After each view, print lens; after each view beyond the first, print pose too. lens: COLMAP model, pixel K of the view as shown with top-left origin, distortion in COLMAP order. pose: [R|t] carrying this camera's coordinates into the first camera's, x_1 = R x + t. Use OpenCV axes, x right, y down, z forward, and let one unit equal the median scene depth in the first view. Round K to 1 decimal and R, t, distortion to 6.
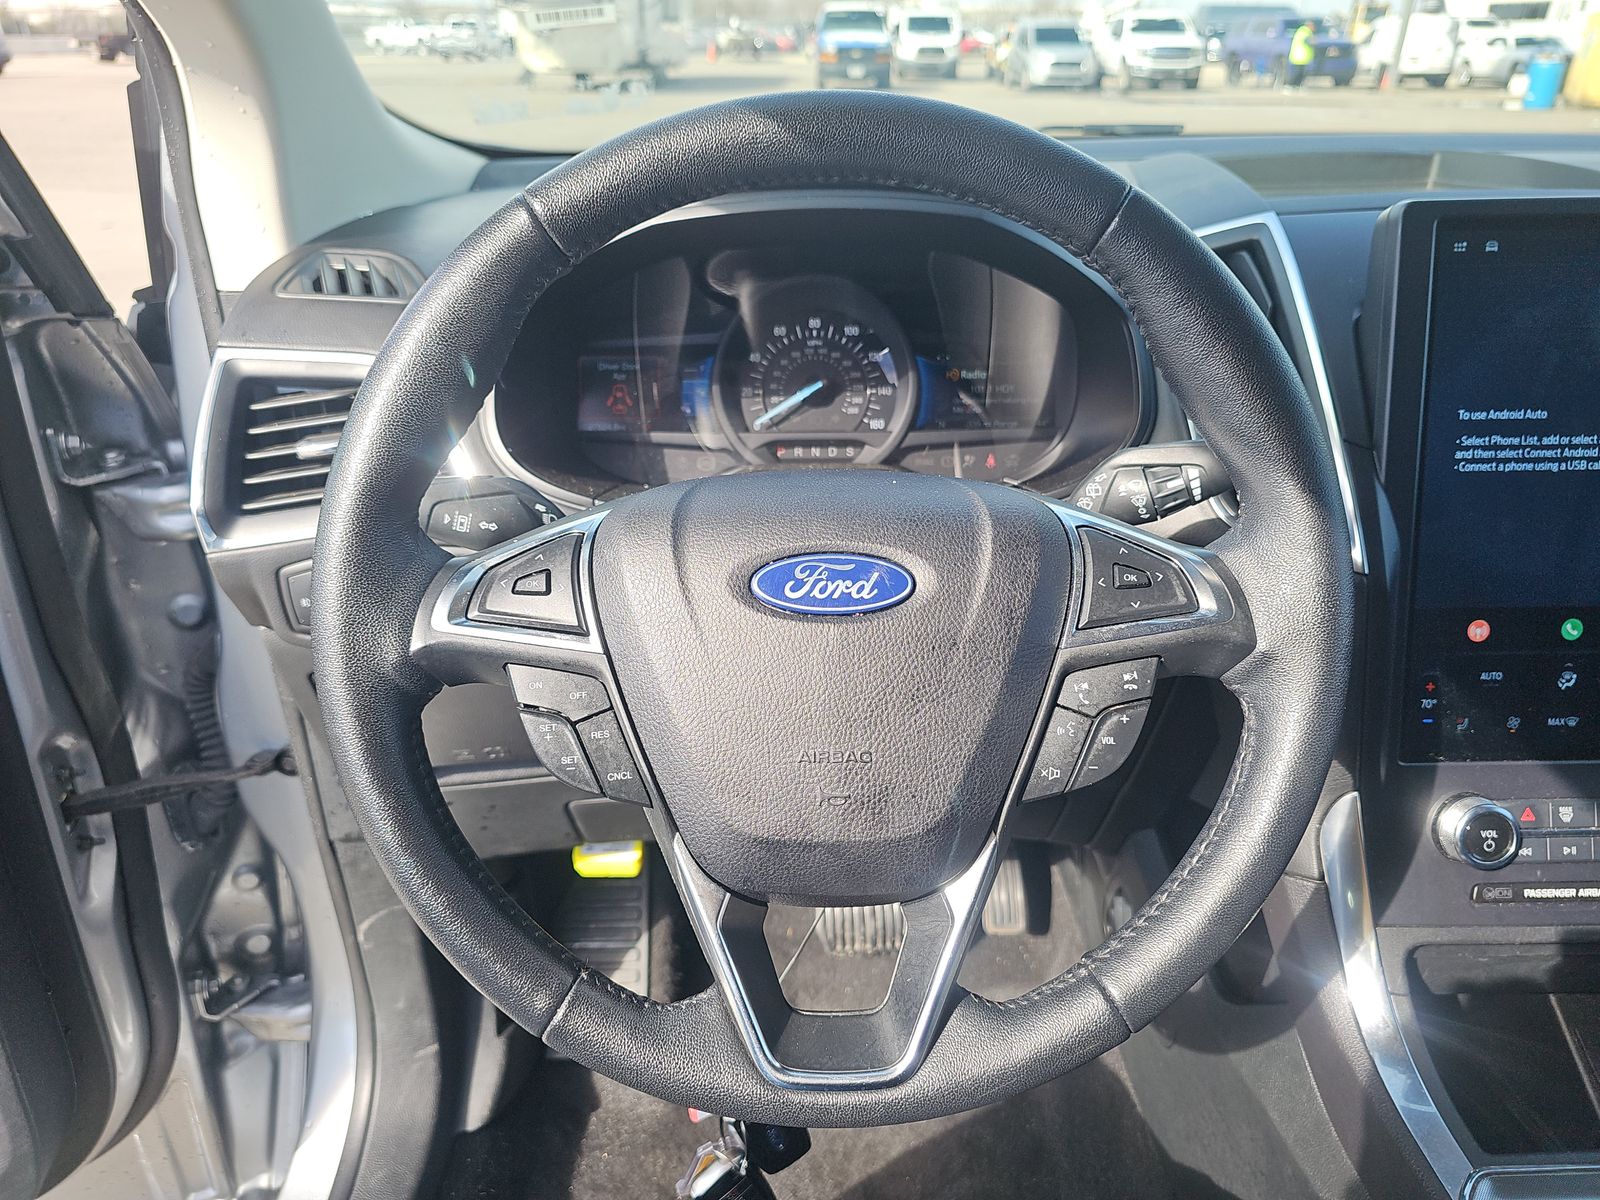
lens RADIAL K [[1076.4, 0, 799.3], [0, 1076.4, 594.1], [0, 0, 1]] dist [0.017455, -0.009993]
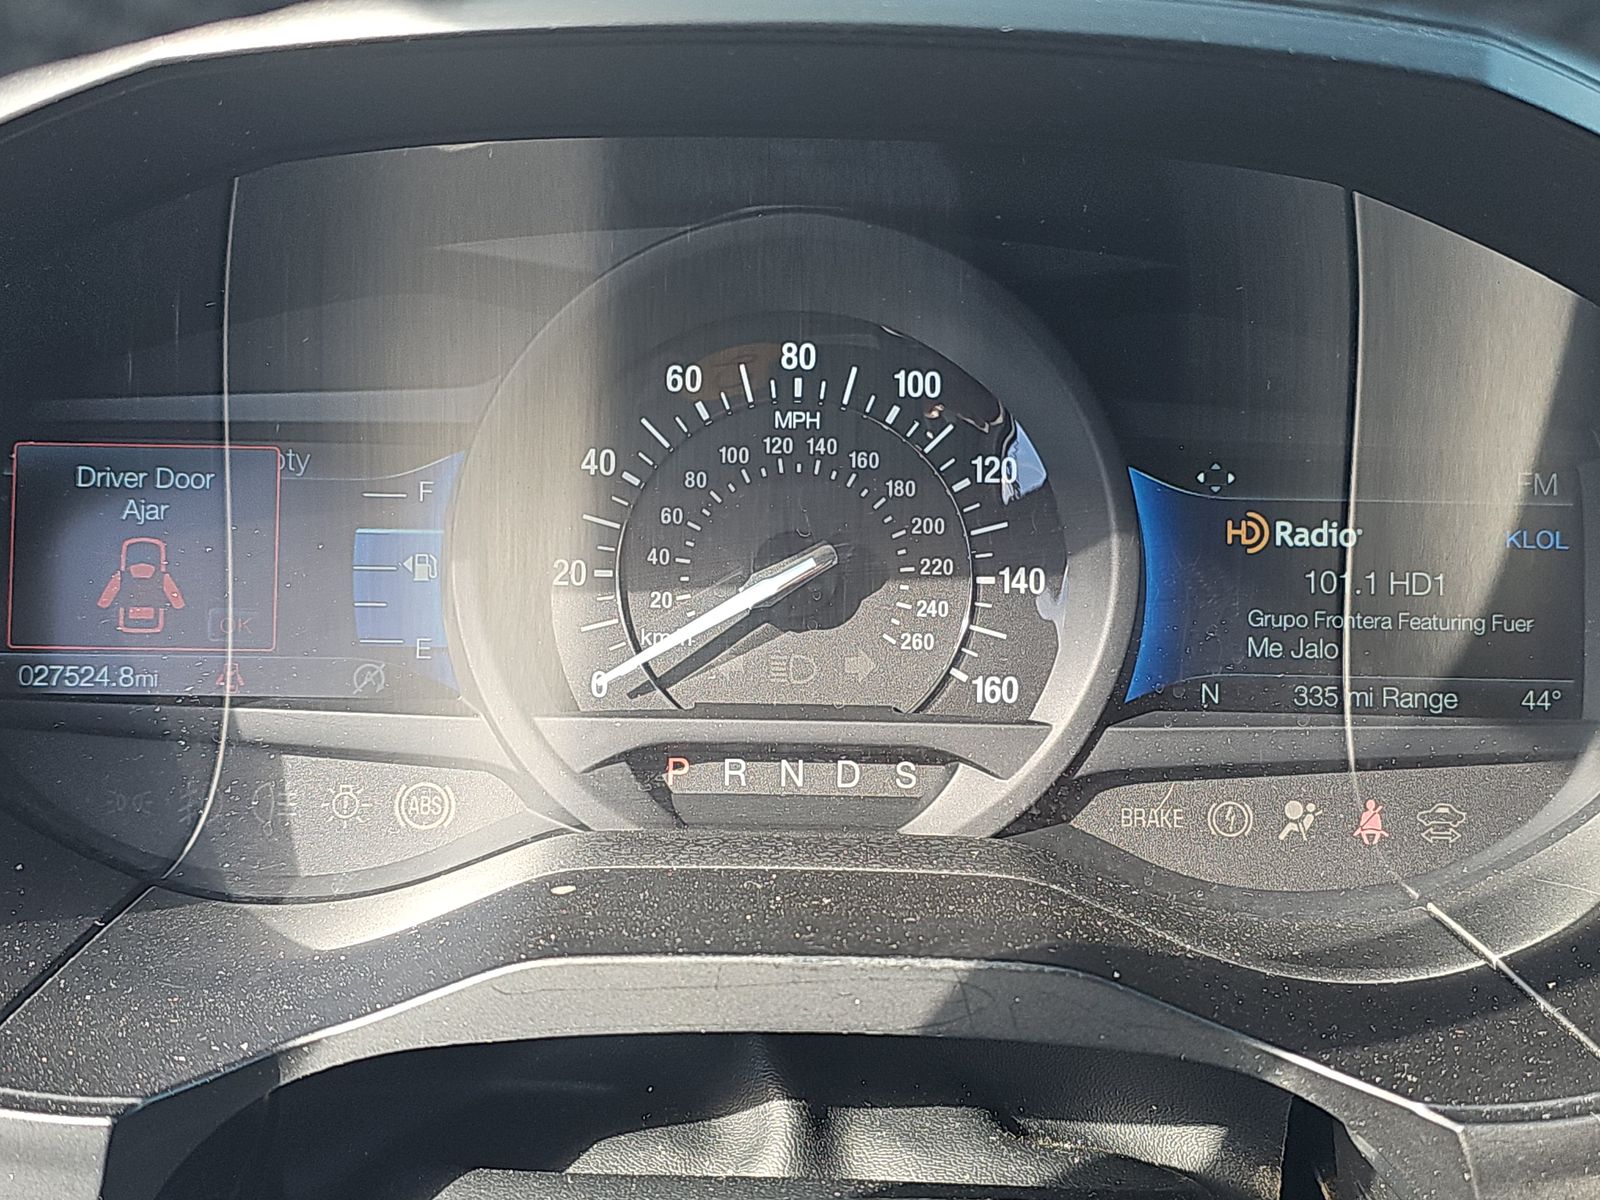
lens RADIAL K [[1076.4, 0, 792.8], [0, 1076.4, 607.9], [0, 0, 1]] dist [0.017455, -0.009993]
pose [[0.998900, 0.030231, 0.035855, 0.003500], [-0.017796, 0.951663, -0.306630, -0.086453], [-0.043392, 0.305654, 0.951153, 0.710829]]
